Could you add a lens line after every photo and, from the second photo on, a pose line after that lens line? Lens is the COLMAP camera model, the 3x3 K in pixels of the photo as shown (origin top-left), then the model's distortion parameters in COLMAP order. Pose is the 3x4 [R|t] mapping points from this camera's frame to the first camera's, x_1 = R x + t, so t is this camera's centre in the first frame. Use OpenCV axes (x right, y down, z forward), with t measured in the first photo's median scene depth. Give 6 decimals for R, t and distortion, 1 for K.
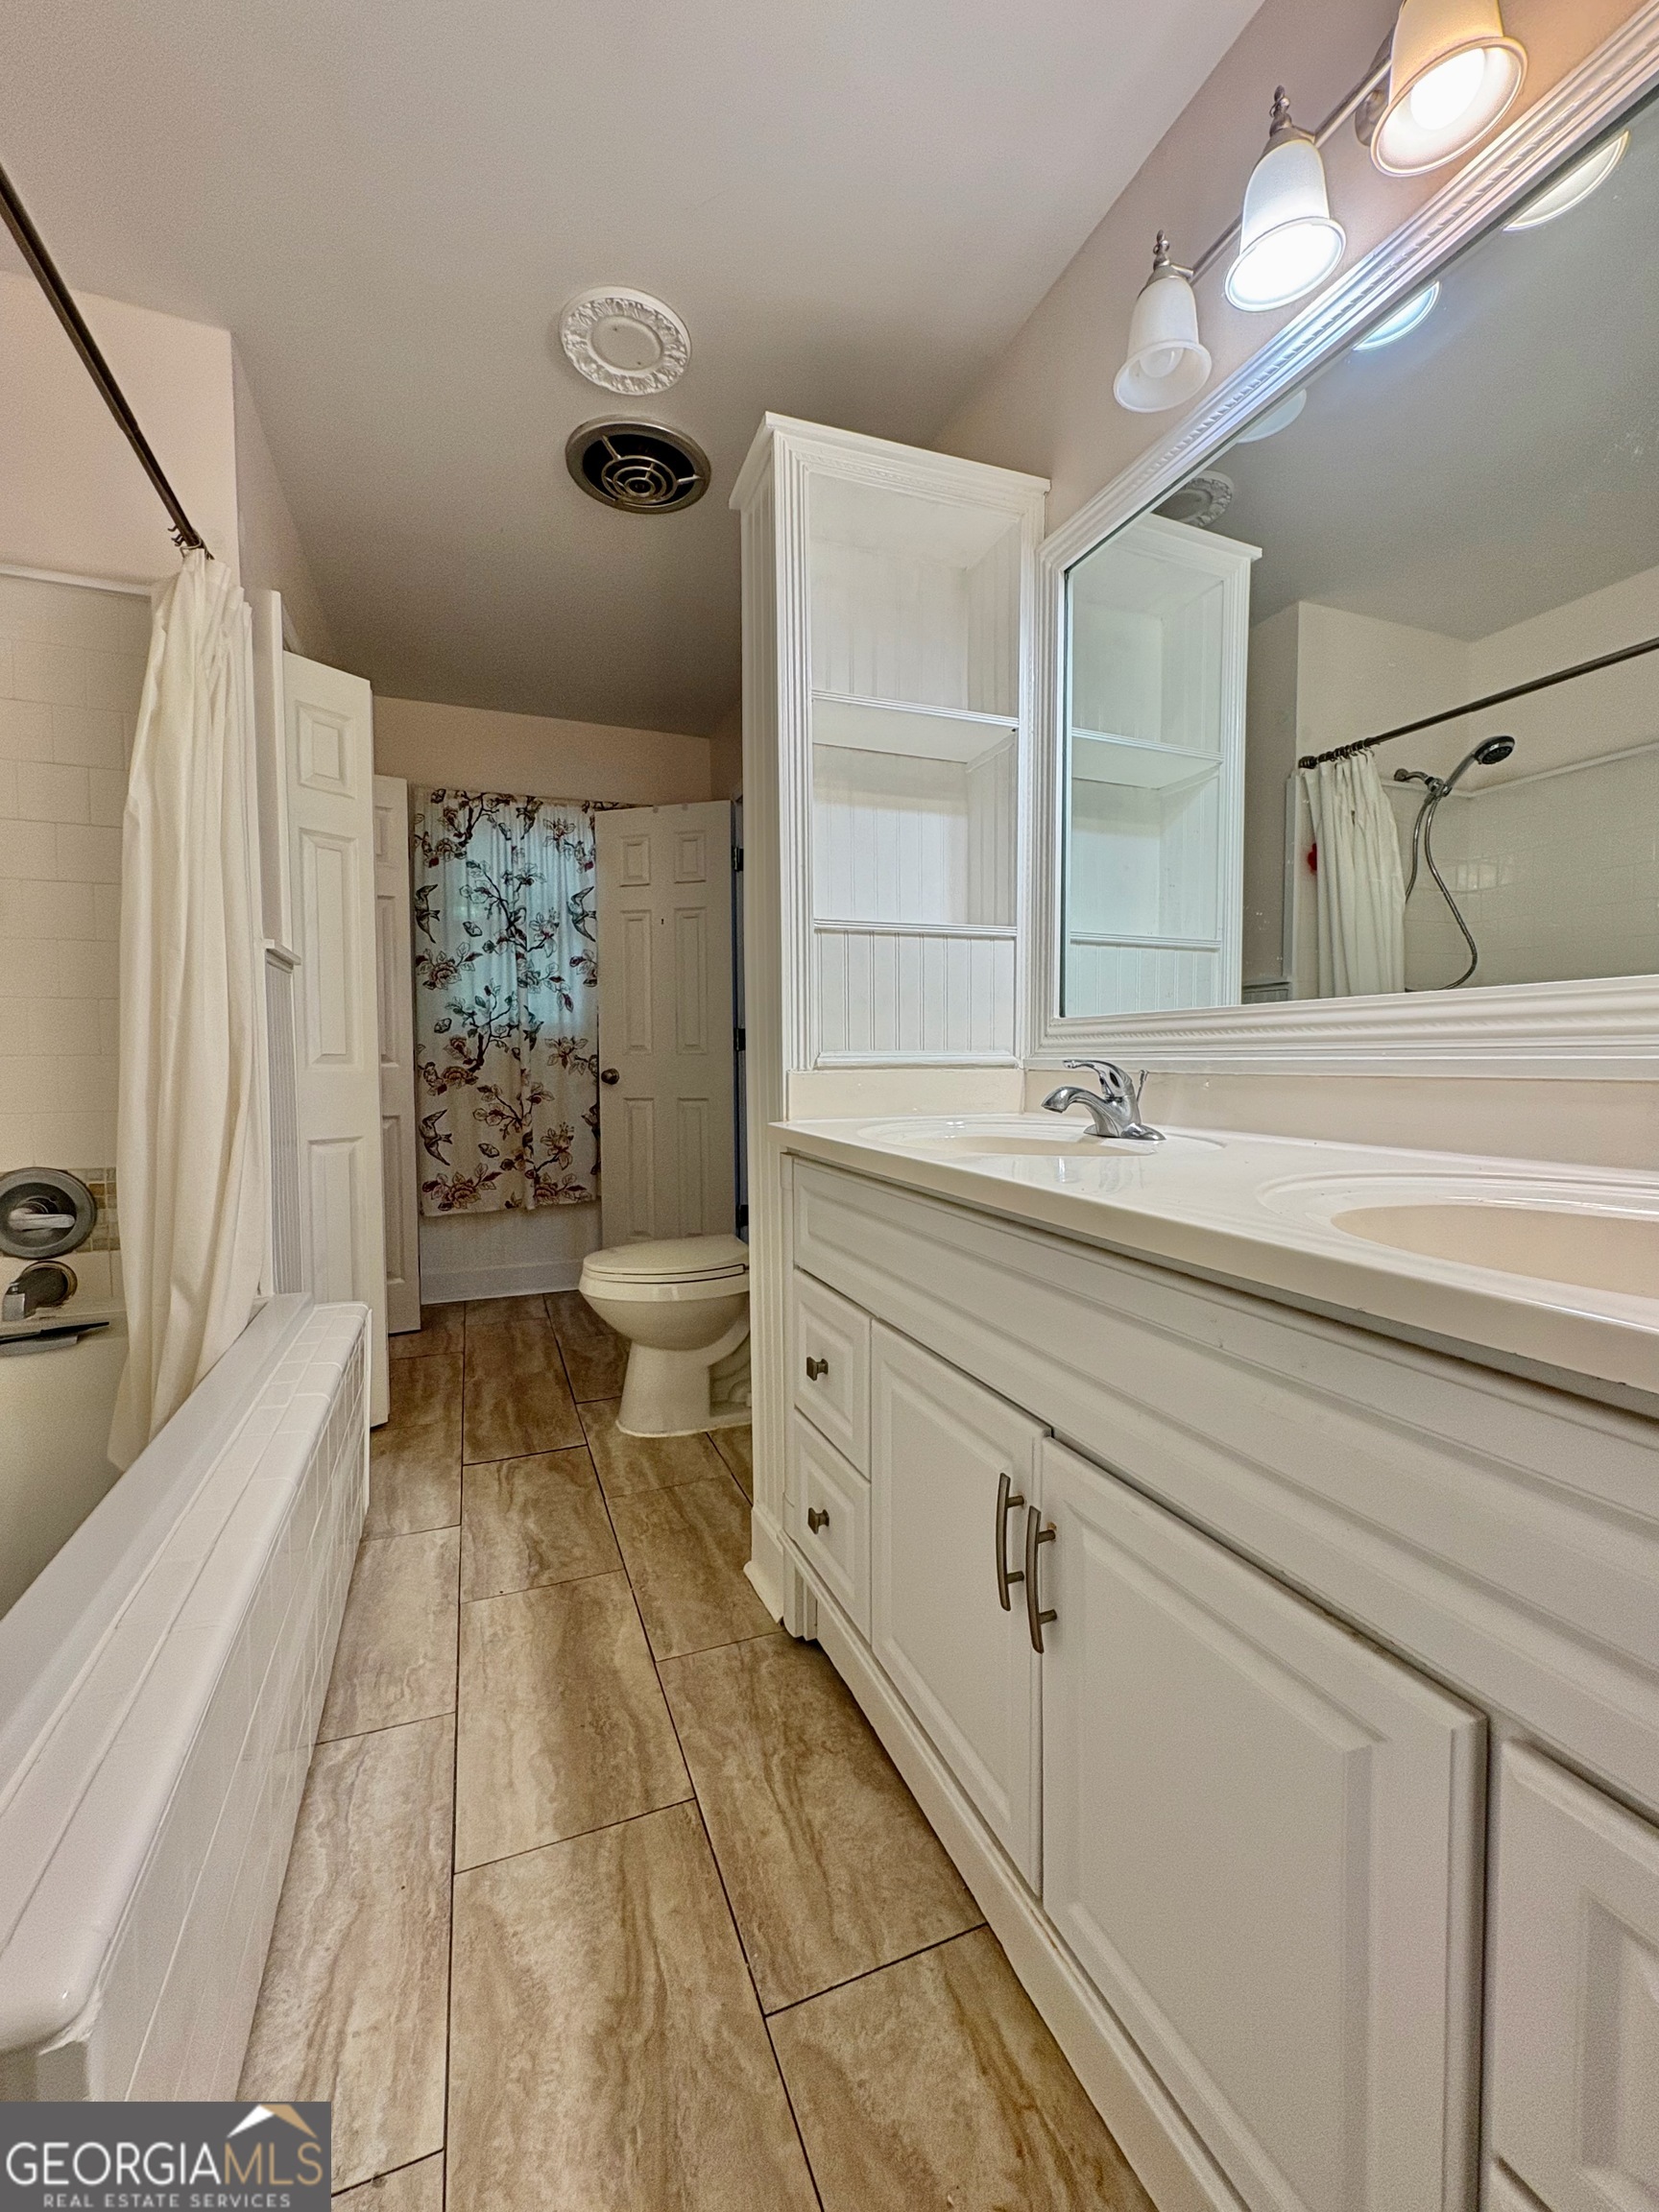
lens RADIAL K [[896.4, 0, 826.7], [0, 896.4, 1095.7], [0, 0, 1]] dist [0.001269, -0.000888]
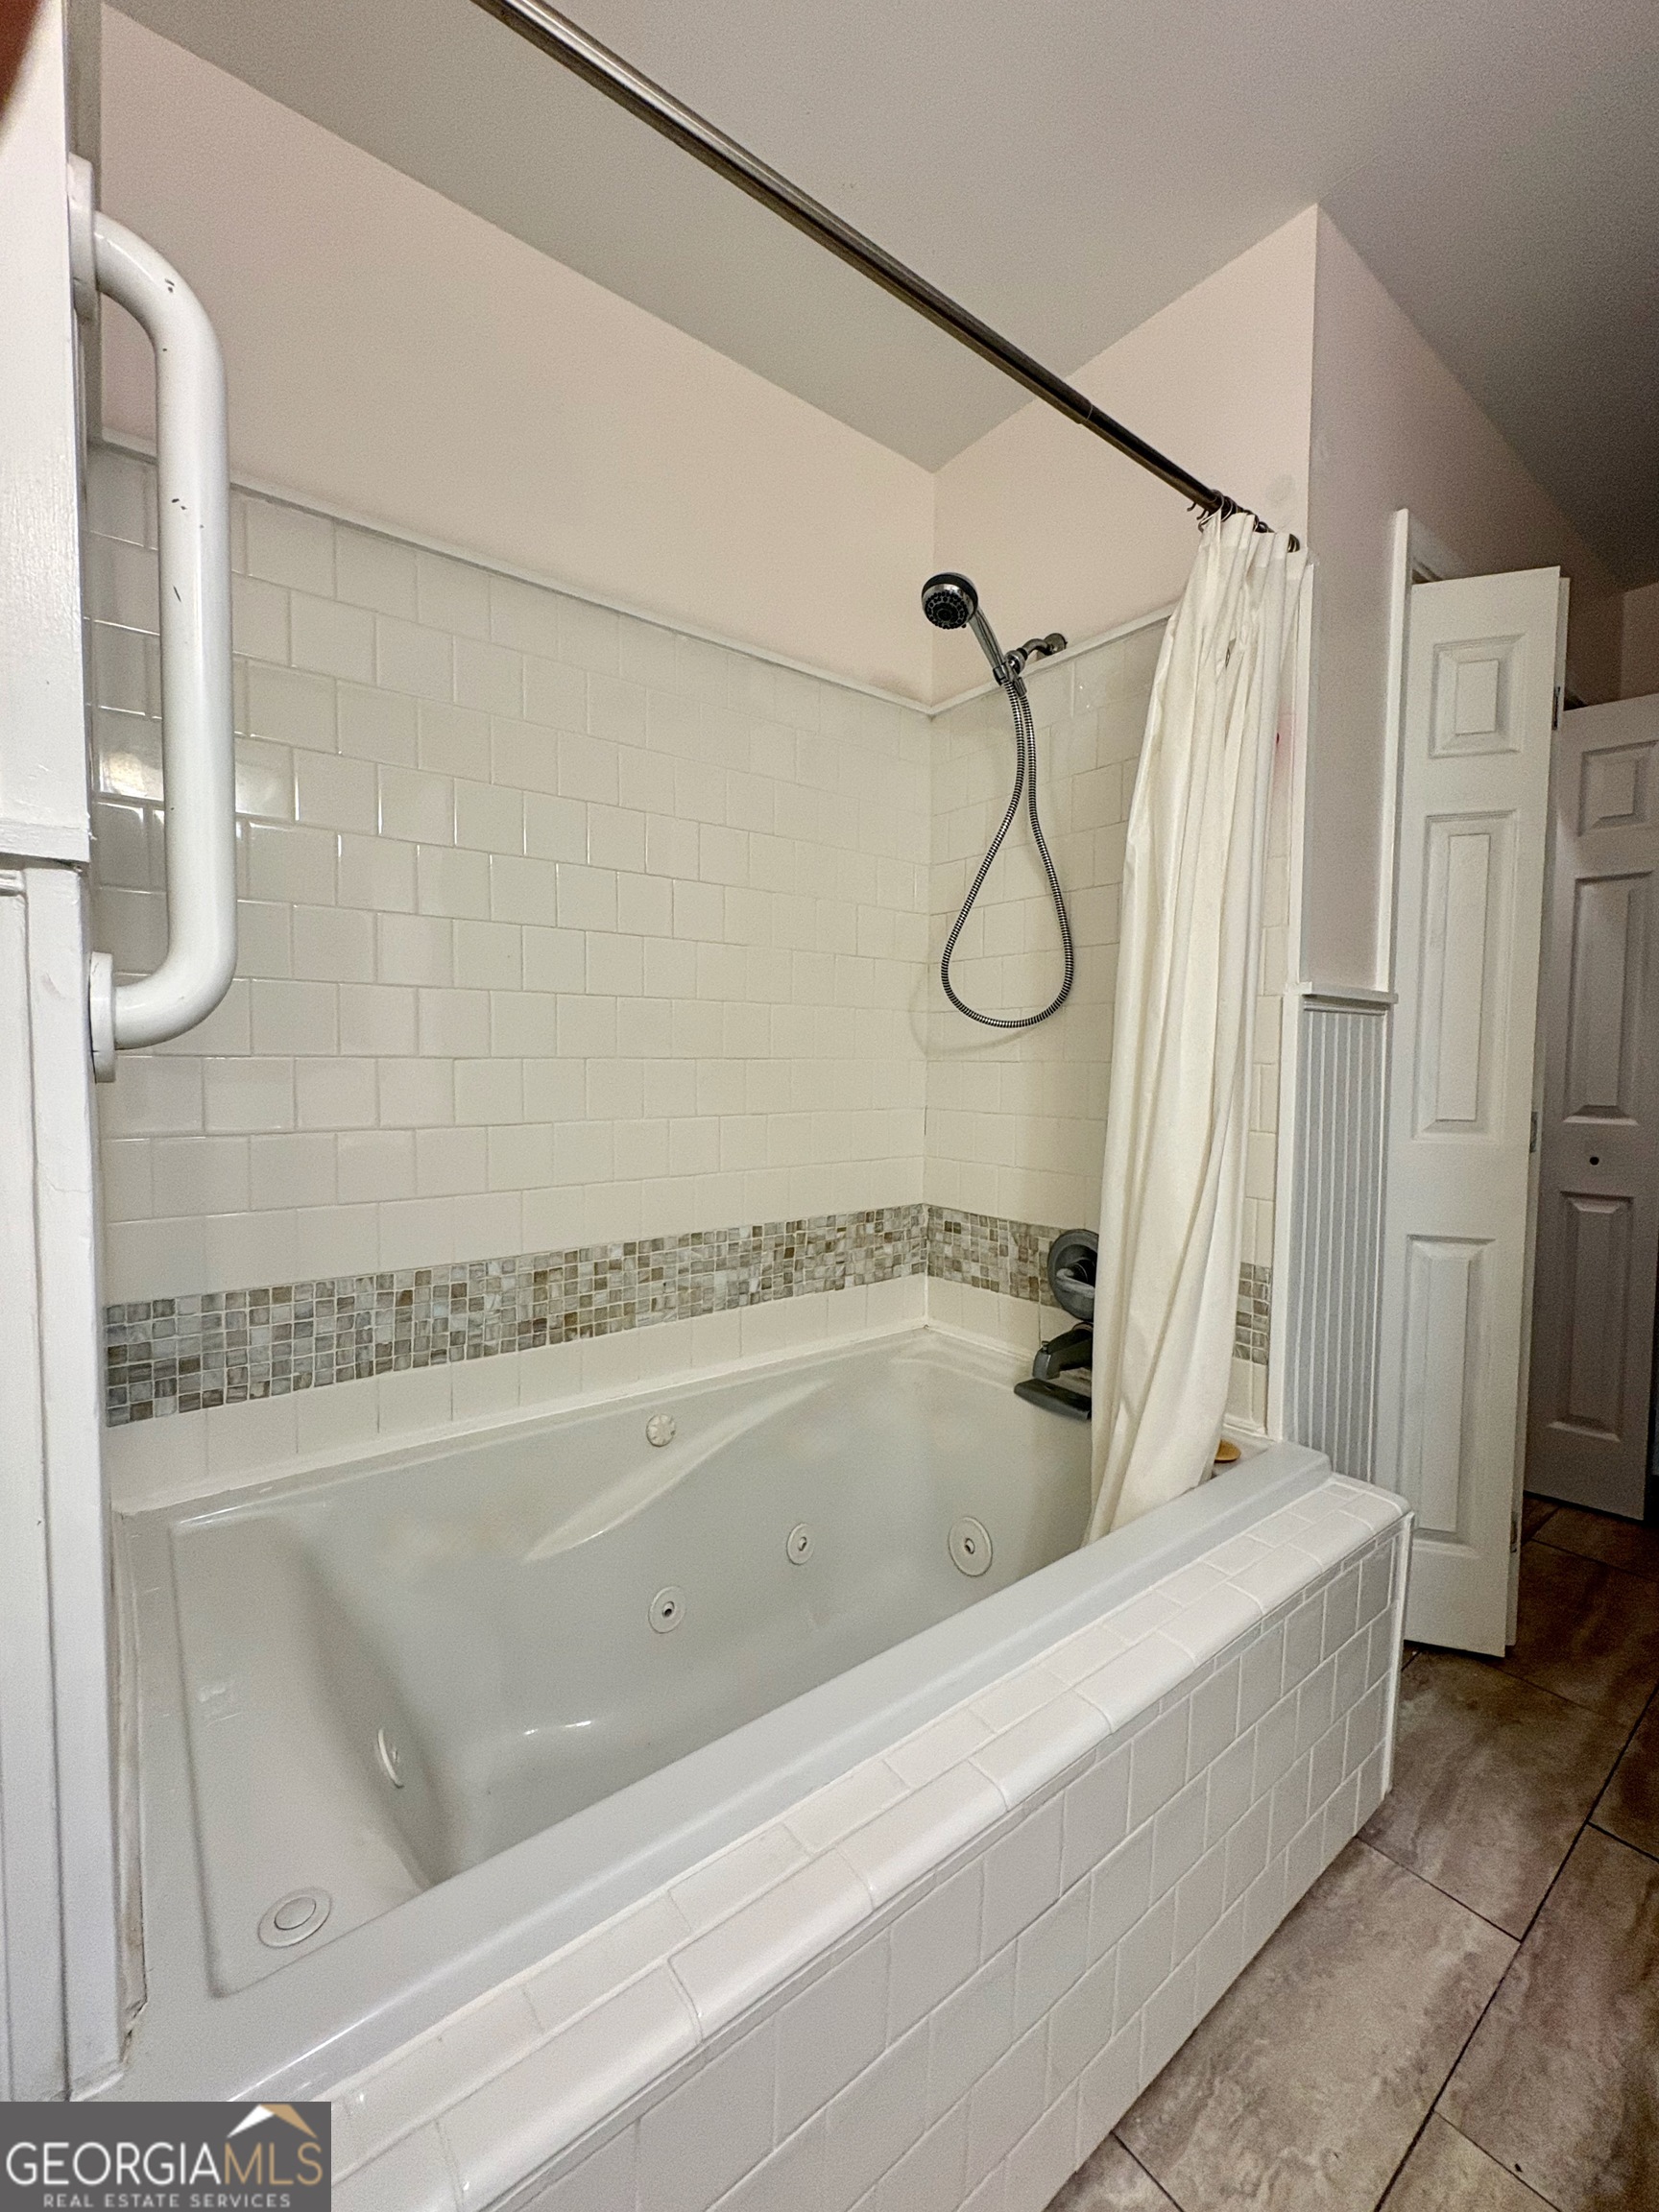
lens RADIAL K [[896.4, 0, 830.6], [0, 896.4, 1114.1], [0, 0, 1]] dist [0.001269, -0.000888]
pose [[0.272183, 0.053028, -0.960783, 0.007463], [-0.039771, 0.998247, 0.043829, -0.075164], [0.961423, 0.026282, 0.273814, 0.381058]]
